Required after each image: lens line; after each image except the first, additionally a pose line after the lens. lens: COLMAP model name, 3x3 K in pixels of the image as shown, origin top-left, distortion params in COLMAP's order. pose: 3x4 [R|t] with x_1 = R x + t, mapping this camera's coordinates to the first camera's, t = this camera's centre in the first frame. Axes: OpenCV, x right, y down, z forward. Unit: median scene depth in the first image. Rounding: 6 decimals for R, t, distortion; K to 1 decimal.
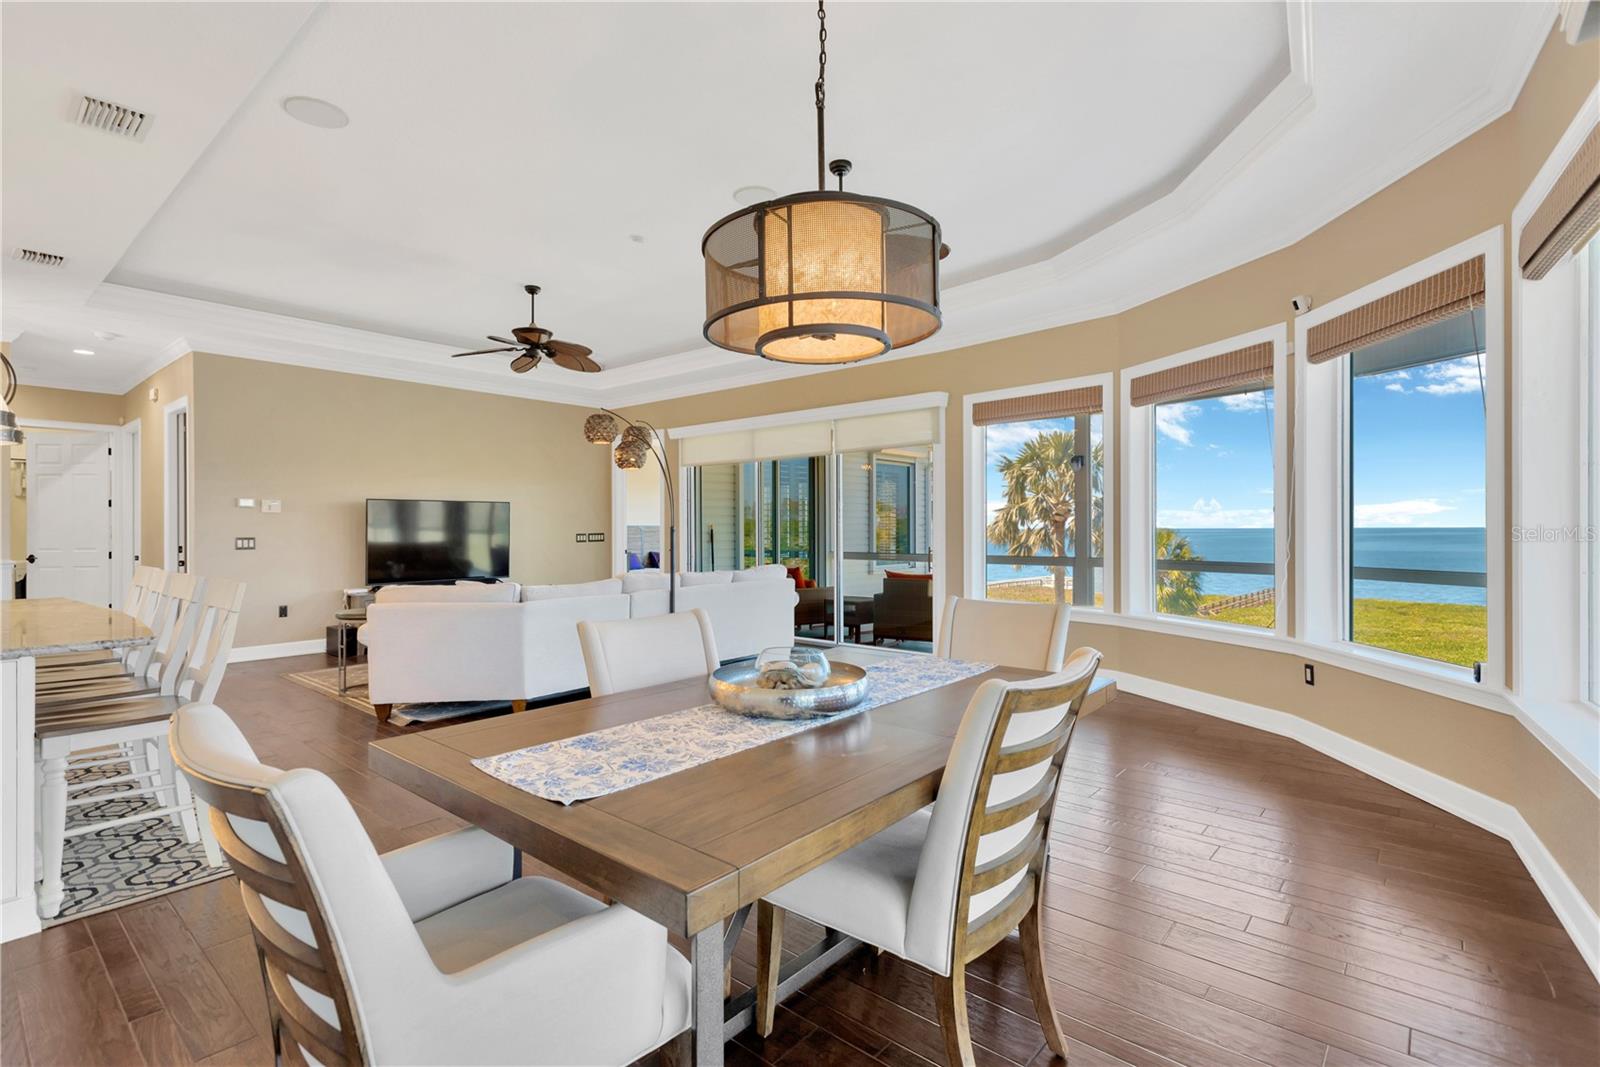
lens RADIAL K [[751.7, 0, 801.6], [0, 751.7, 526.5], [0, 0, 1]] dist [0.013723, -0.004963]
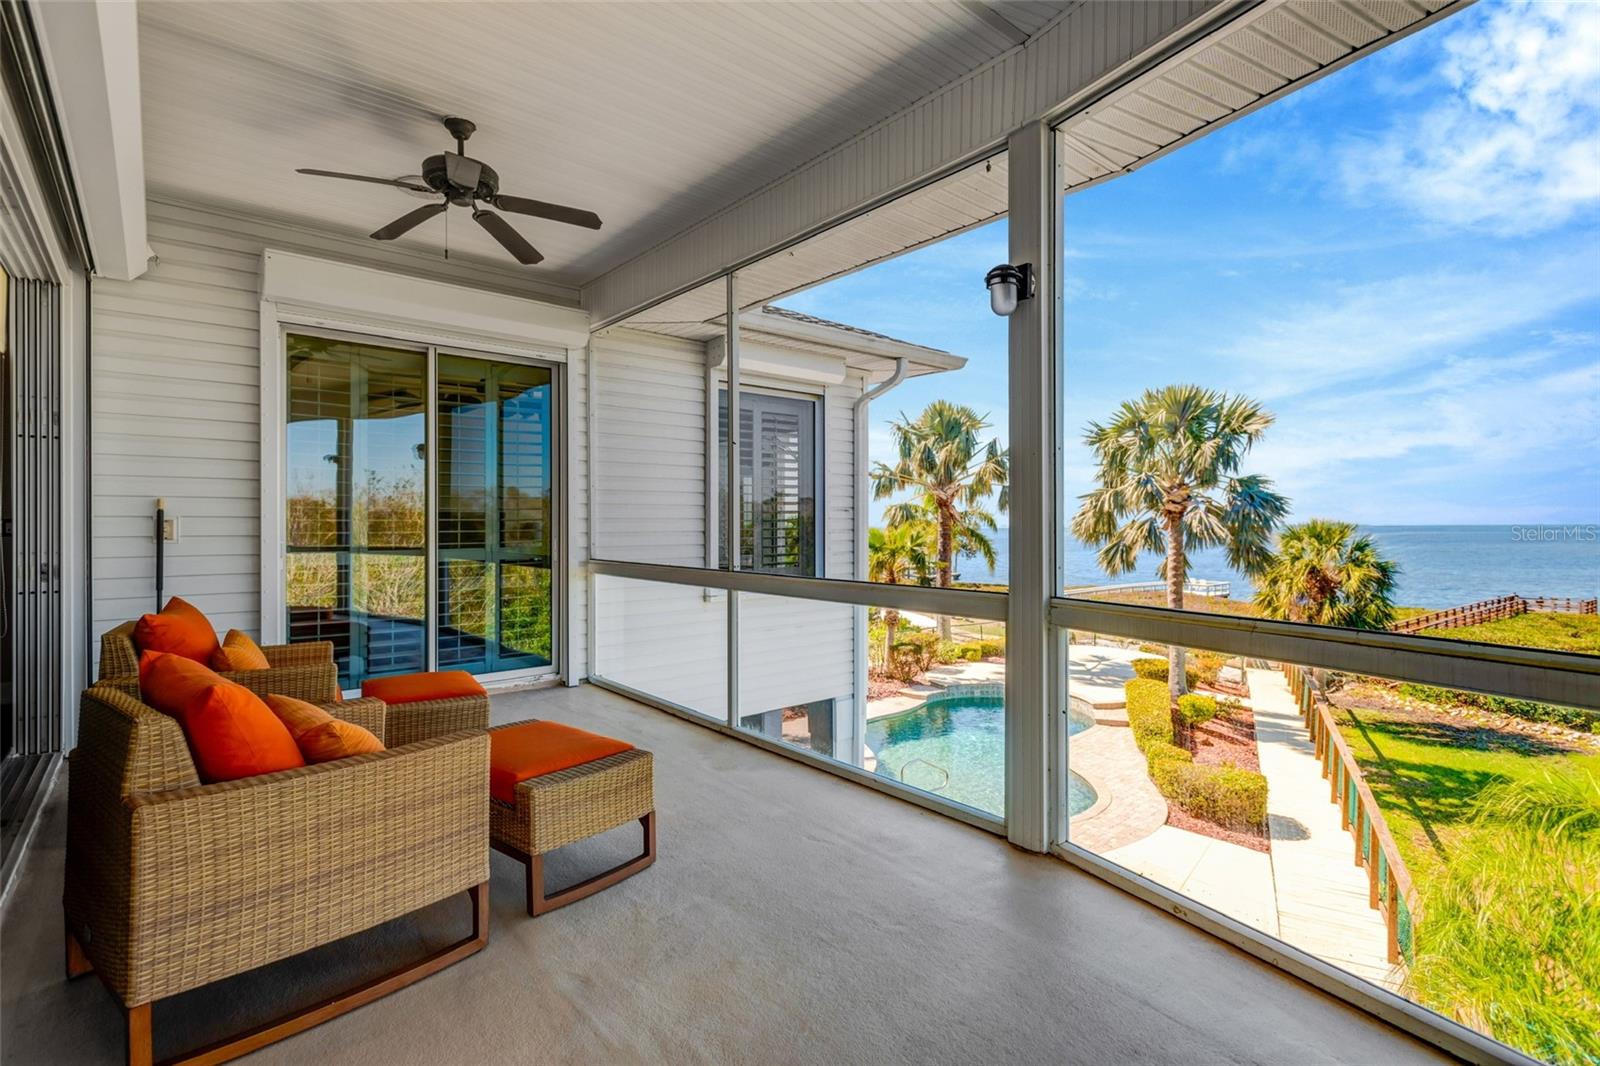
lens RADIAL K [[751.7, 0, 799.8], [0, 751.7, 523.3], [0, 0, 1]] dist [0.013723, -0.004963]
pose [[0.985637, 0.000325, -0.168880, 0.331764], [-0.000196, 1.000000, 0.000777, 0.012451], [0.168880, -0.000732, 0.985636, 0.677231]]
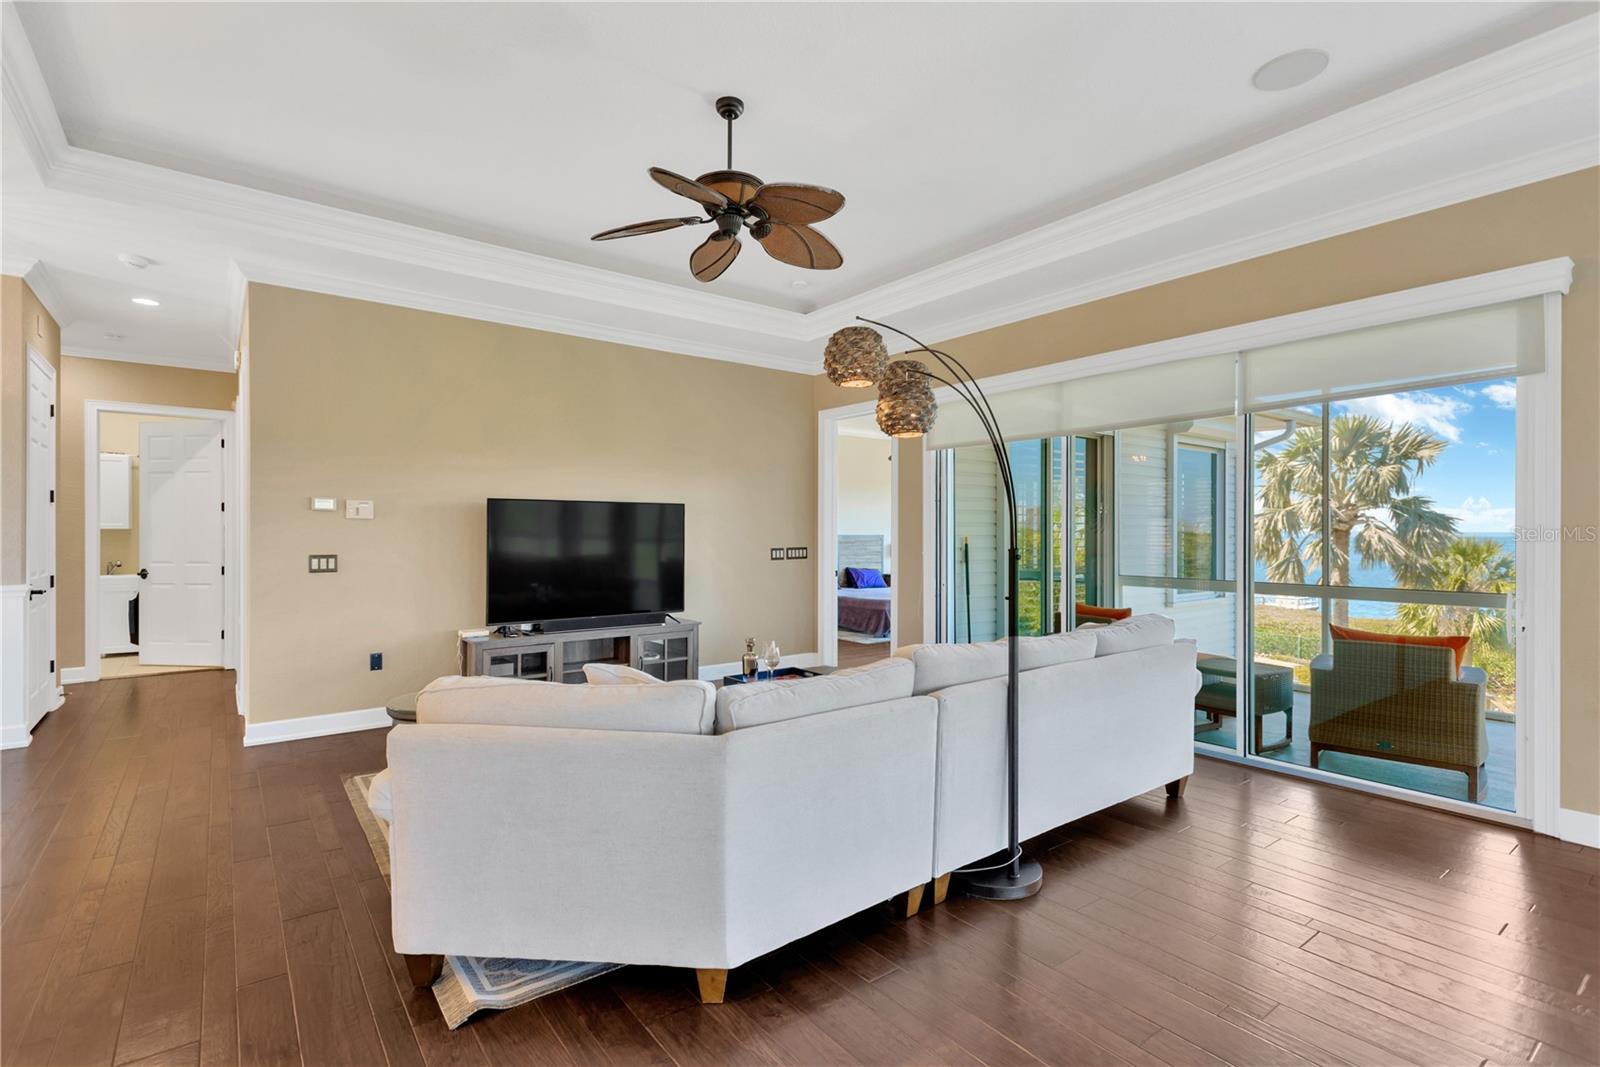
lens RADIAL K [[751.7, 0, 795.3], [0, 751.7, 537.7], [0, 0, 1]] dist [0.013723, -0.004963]
pose [[0.976753, 0.005830, -0.214288, -0.132337], [-0.004390, 0.999964, 0.007195, -0.006100], [0.214323, -0.006087, 0.976744, 0.327888]]
